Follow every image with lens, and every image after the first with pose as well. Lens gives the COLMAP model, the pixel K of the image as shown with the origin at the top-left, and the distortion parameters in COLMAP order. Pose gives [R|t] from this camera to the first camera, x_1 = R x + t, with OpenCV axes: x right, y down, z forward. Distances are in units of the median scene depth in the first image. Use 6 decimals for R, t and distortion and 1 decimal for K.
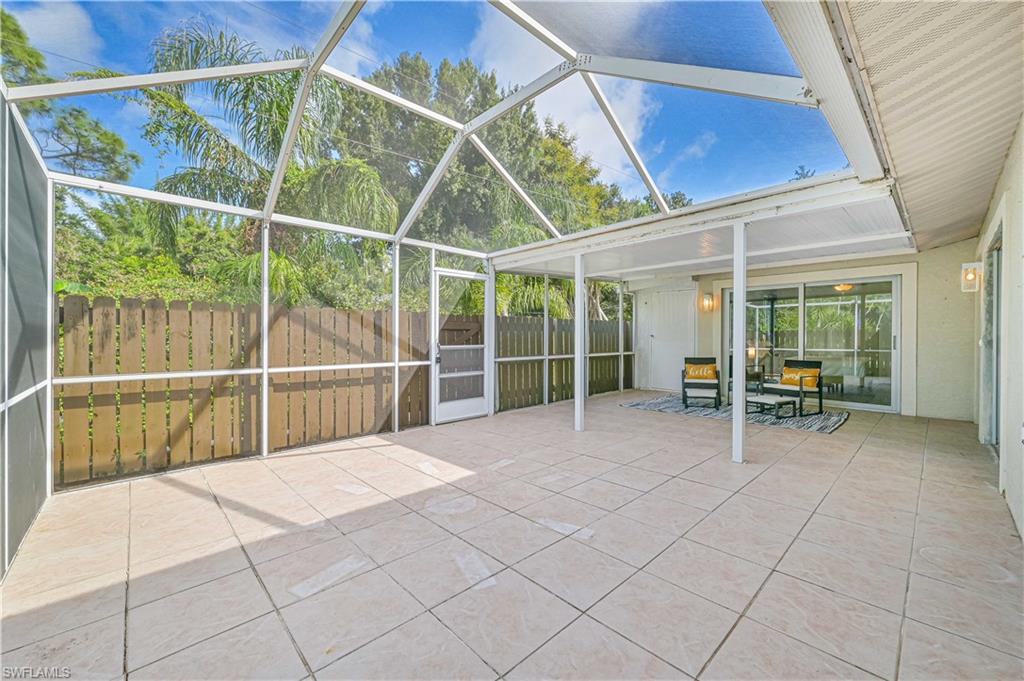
lens RADIAL K [[403.4, 0, 514.3], [0, 403.4, 335.4], [0, 0, 1]] dist [-0.001525, 0.000262]
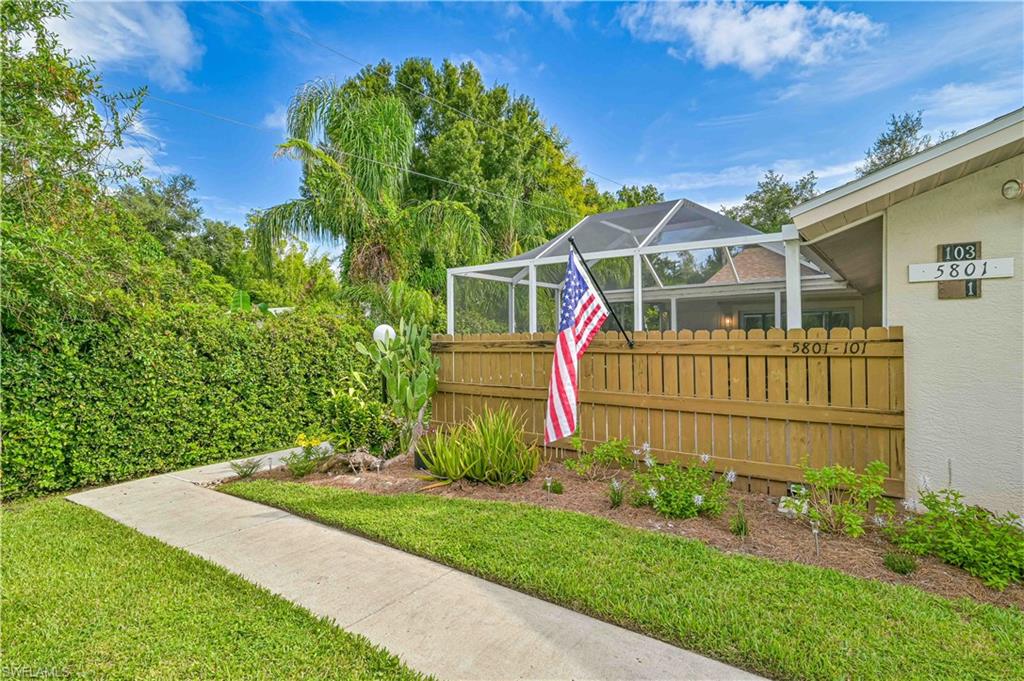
lens RADIAL K [[518.6, 0, 510.3], [0, 518.6, 332.3], [0, 0, 1]] dist [0.000333, 0.000055]
pose [[0.985580, -0.005616, 0.169116, -0.995632], [0.006903, 0.999952, -0.007024, -0.072838], [-0.169069, 0.008090, 0.985571, -1.085800]]
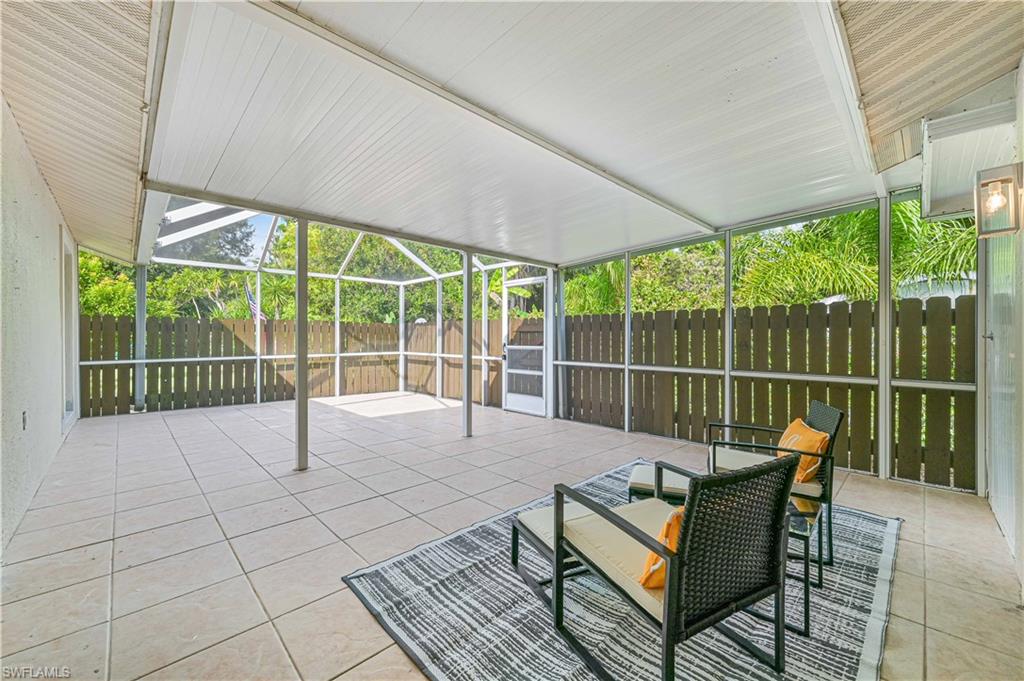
lens RADIAL K [[403.4, 0, 514.3], [0, 403.4, 335.4], [0, 0, 1]] dist [-0.001525, 0.000262]
pose [[0.011377, -0.013861, -0.999839, 0.928654], [-0.000876, 0.999903, -0.013872, 0.009666], [0.999935, 0.001034, 0.011364, 0.907626]]
